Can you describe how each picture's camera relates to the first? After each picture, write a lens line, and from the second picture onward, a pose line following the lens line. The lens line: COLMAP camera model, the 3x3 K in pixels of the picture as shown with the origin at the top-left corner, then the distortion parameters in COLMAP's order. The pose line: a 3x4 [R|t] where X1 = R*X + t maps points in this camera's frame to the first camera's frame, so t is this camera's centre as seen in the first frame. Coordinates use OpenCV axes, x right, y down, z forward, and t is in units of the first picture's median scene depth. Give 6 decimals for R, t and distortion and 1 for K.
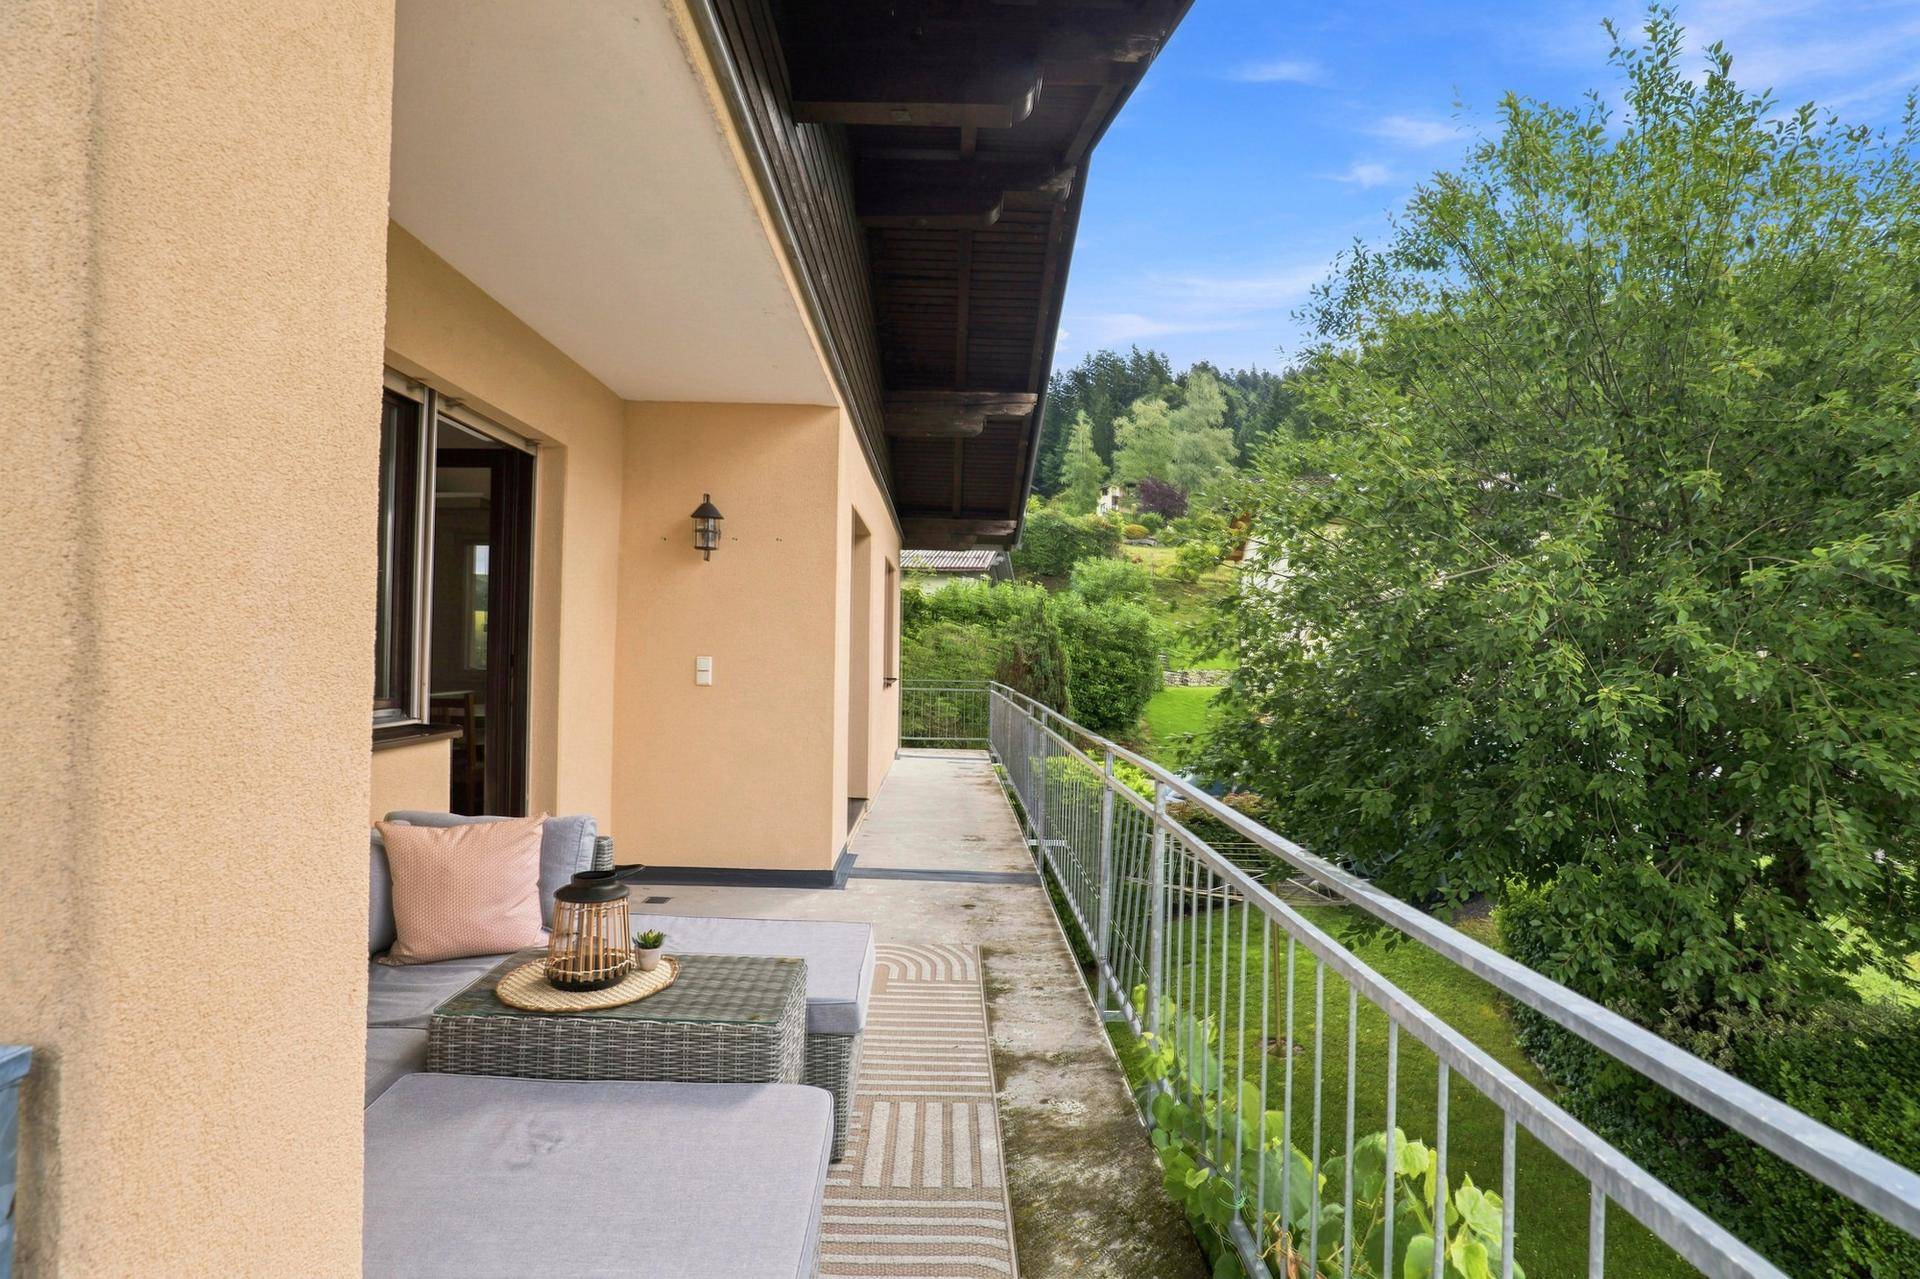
lens RADIAL K [[883.9, 0, 945.1], [0, 883.9, 647.5], [0, 0, 1]] dist [-0.000903, -0.000053]
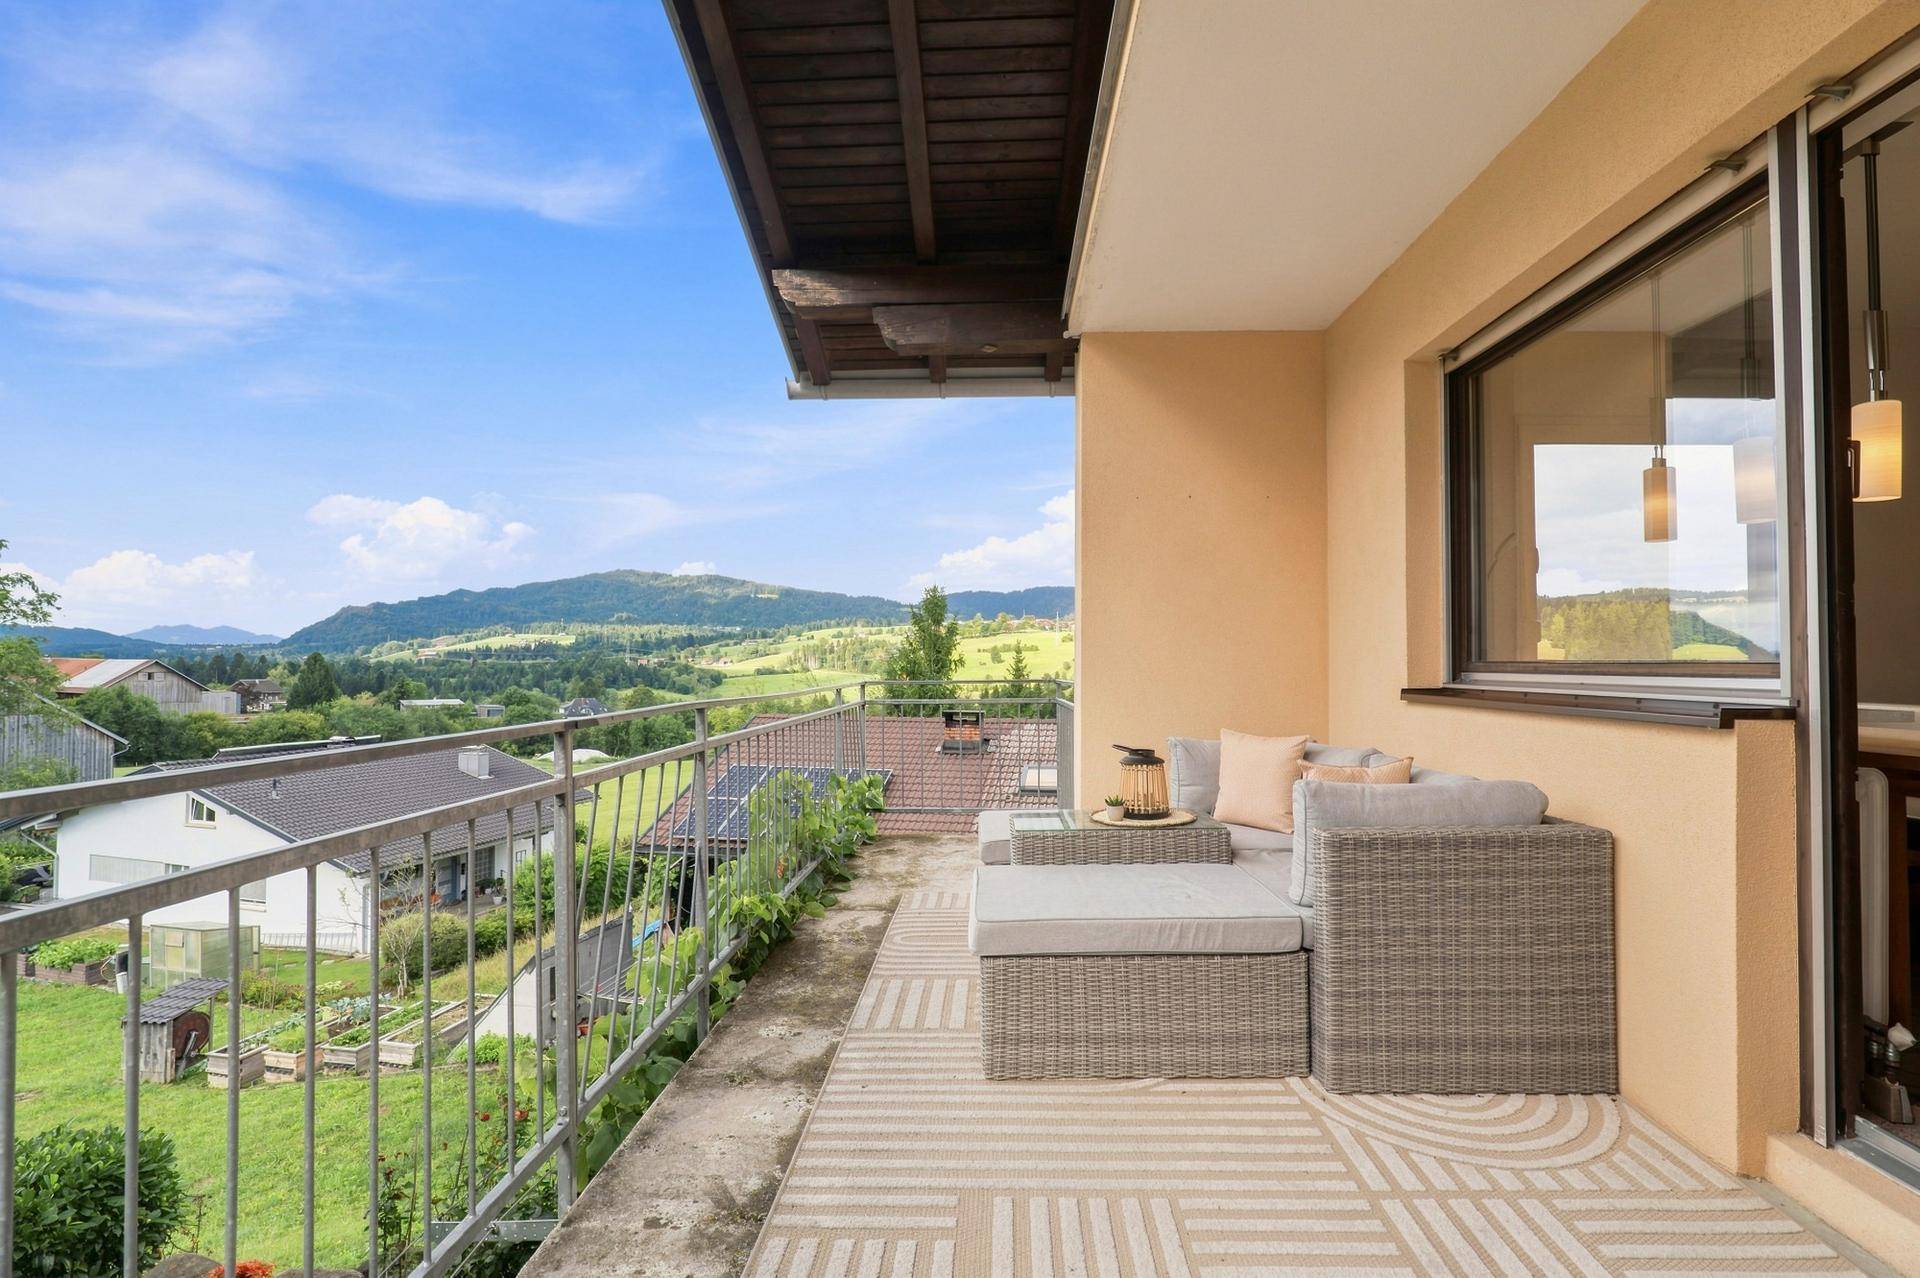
lens RADIAL K [[883.9, 0, 945.1], [0, 883.9, 647.0], [0, 0, 1]] dist [-0.000903, -0.000053]
pose [[-0.997466, -0.021910, 0.067680, -0.110790], [-0.023154, 0.999576, -0.017648, 0.080550], [-0.067265, -0.019170, -0.997551, 1.924476]]
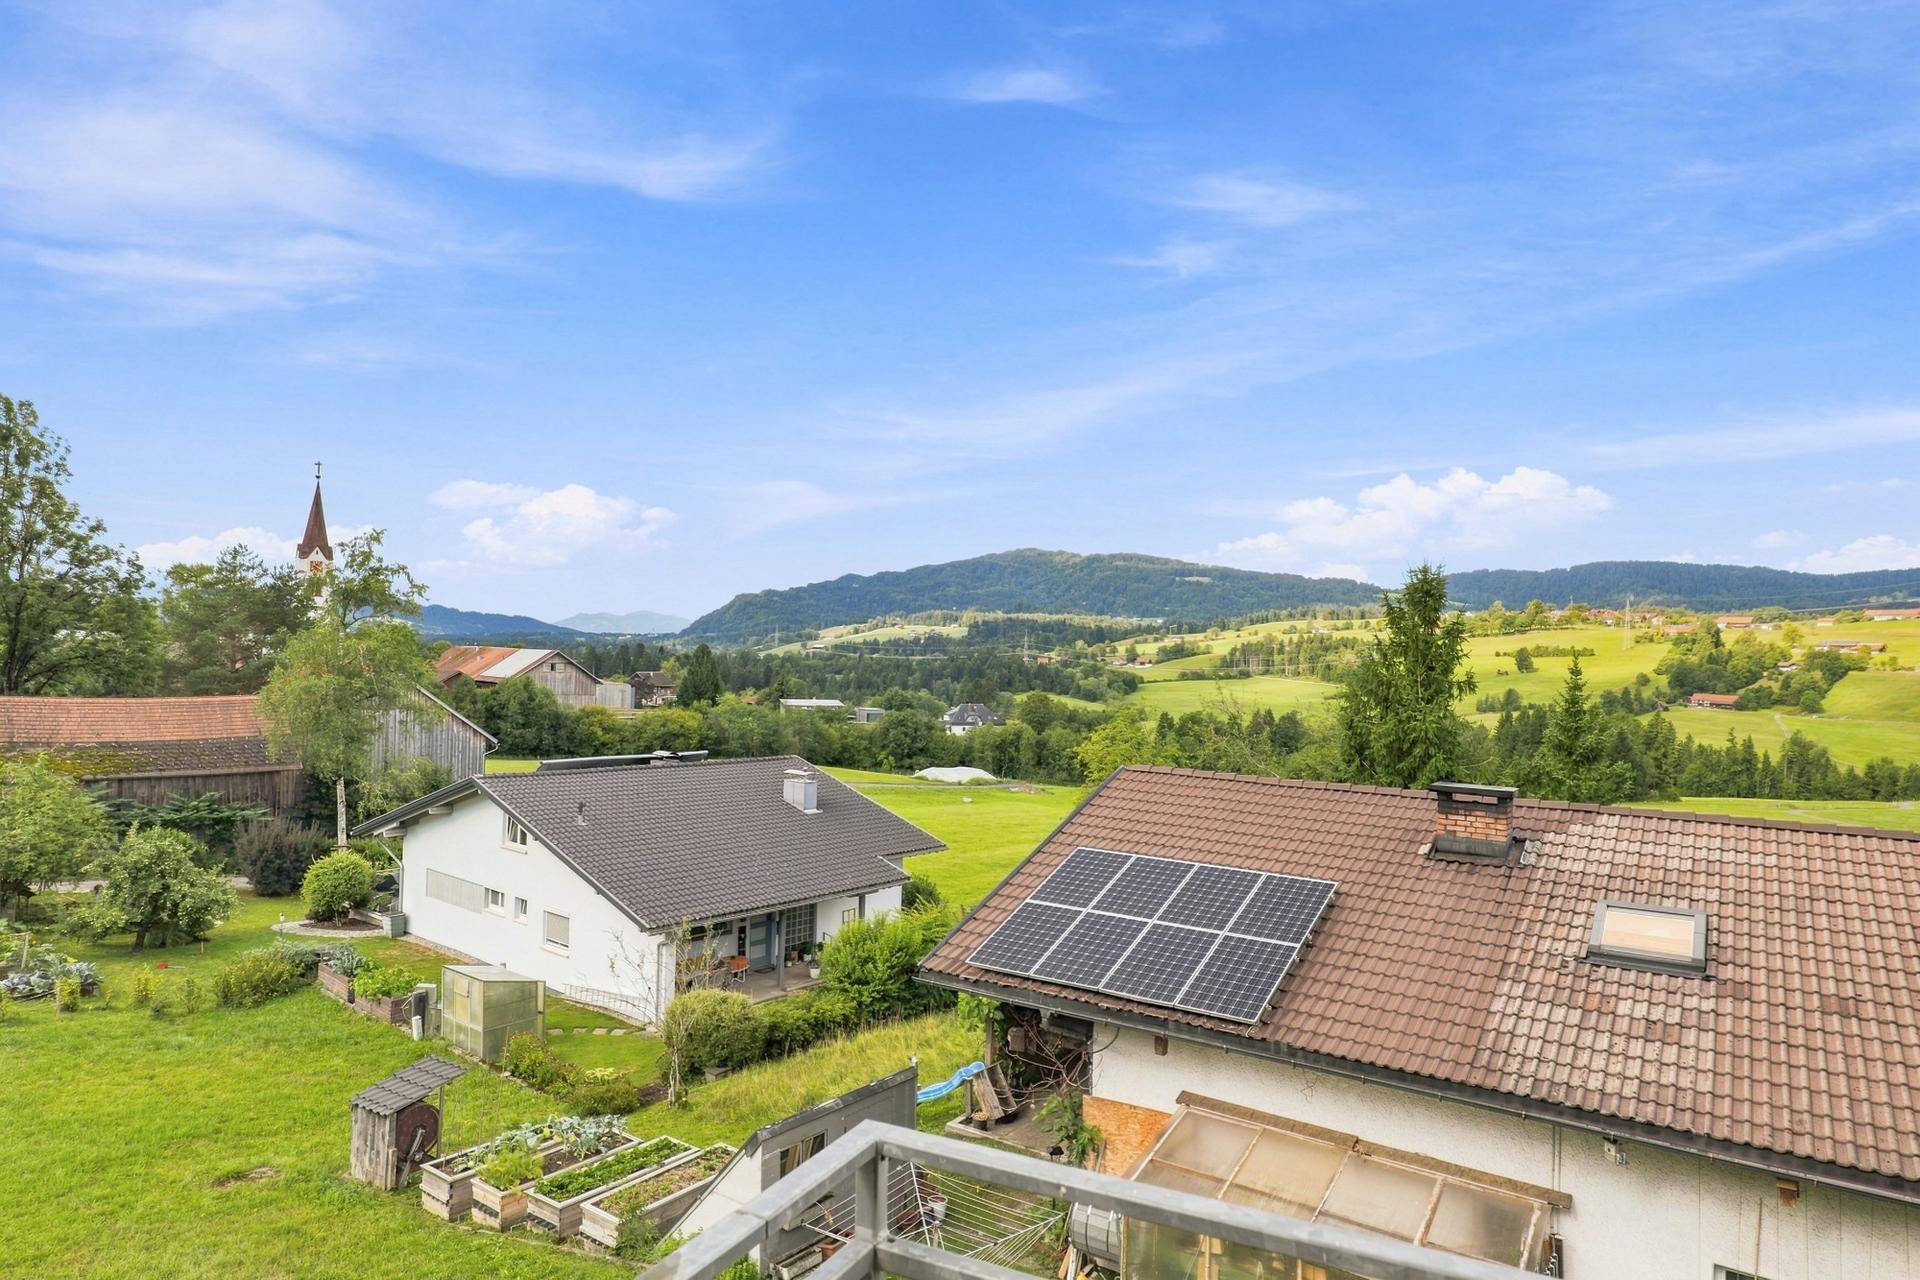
lens RADIAL K [[1130.5, 0, 957.8], [0, 1130.5, 647.0], [0, 0, 1]] dist [0.002228, 0.000148]
pose [[-0.888900, -0.037031, 0.456602, -0.092651], [-0.042337, 0.999102, -0.001392, 0.050735], [-0.456141, -0.020568, -0.889670, 1.600414]]
